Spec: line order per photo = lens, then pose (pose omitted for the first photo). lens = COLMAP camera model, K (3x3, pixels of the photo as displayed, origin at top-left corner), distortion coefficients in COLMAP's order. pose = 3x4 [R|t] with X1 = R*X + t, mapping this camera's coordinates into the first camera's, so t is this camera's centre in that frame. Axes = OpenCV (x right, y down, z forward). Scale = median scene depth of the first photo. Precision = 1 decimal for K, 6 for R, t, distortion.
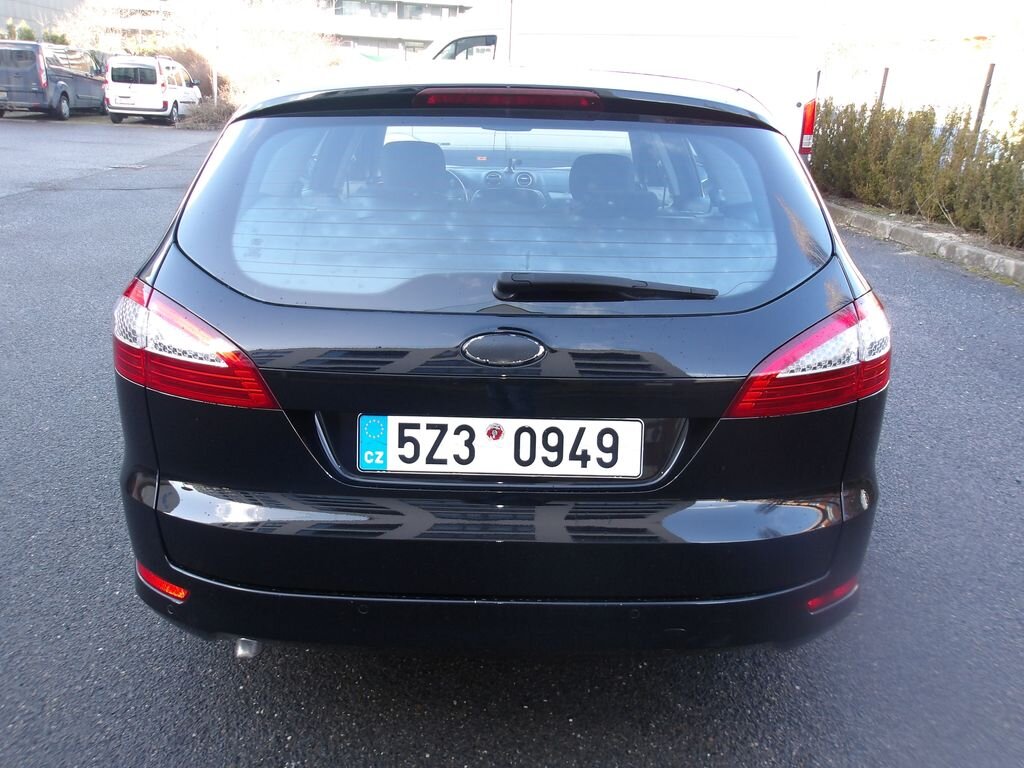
lens RADIAL K [[833.7, 0, 514.9], [0, 833.7, 373.2], [0, 0, 1]] dist [0.006707, 0.010323]
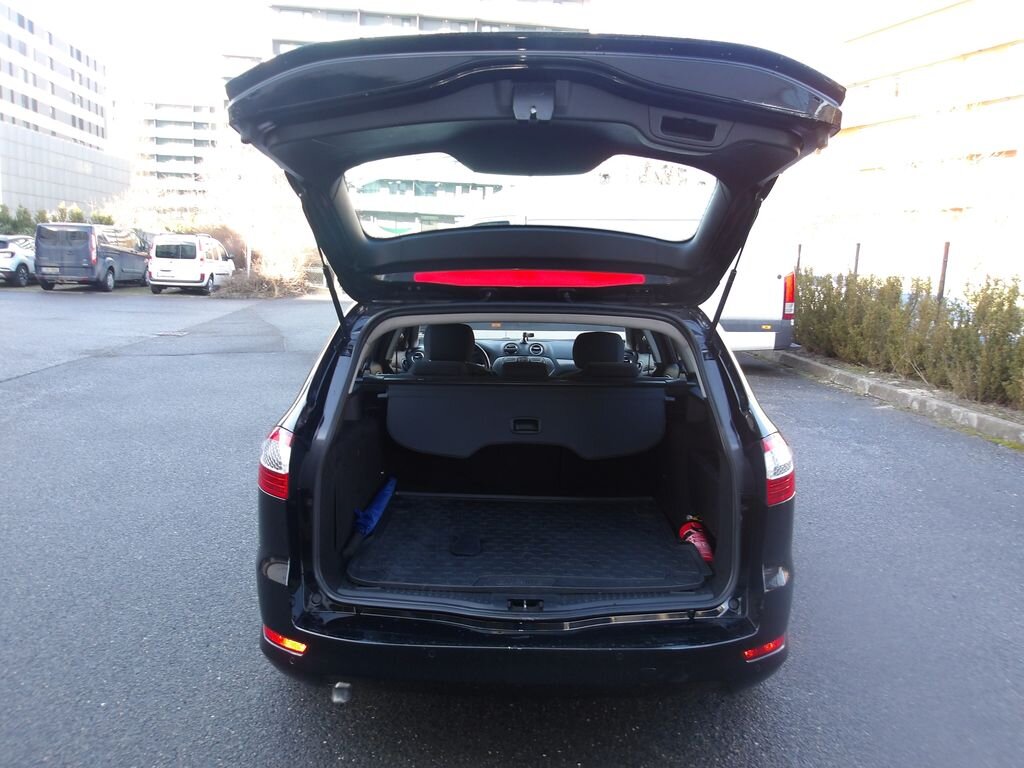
lens RADIAL K [[833.7, 0, 514.9], [0, 833.7, 373.2], [0, 0, 1]] dist [0.006707, 0.010323]
pose [[0.999910, -0.007436, -0.011131, -0.002881], [0.005235, 0.982526, -0.186054, 0.011921], [0.012320, 0.185979, 0.982476, -0.080116]]
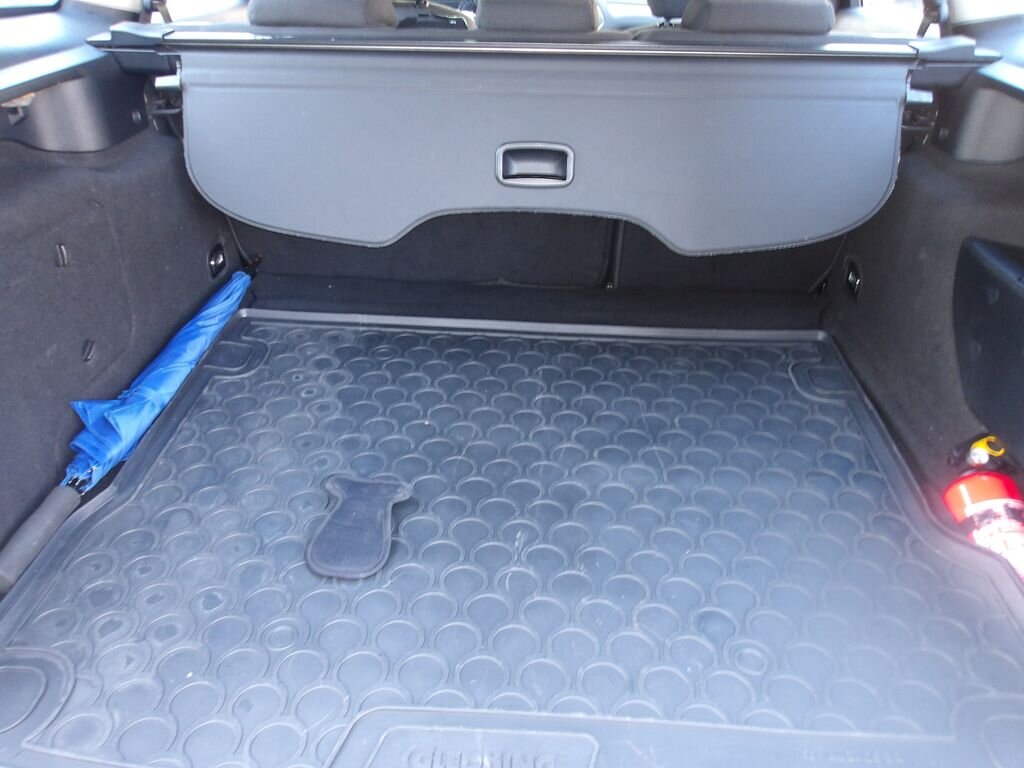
lens RADIAL K [[833.7, 0, 514.9], [0, 833.7, 373.2], [0, 0, 1]] dist [0.006707, 0.010323]
pose [[0.998540, 0.018439, -0.050776, 0.003026], [-0.008138, 0.980560, 0.196049, -0.032906], [0.053403, -0.195349, 0.979279, 0.171062]]
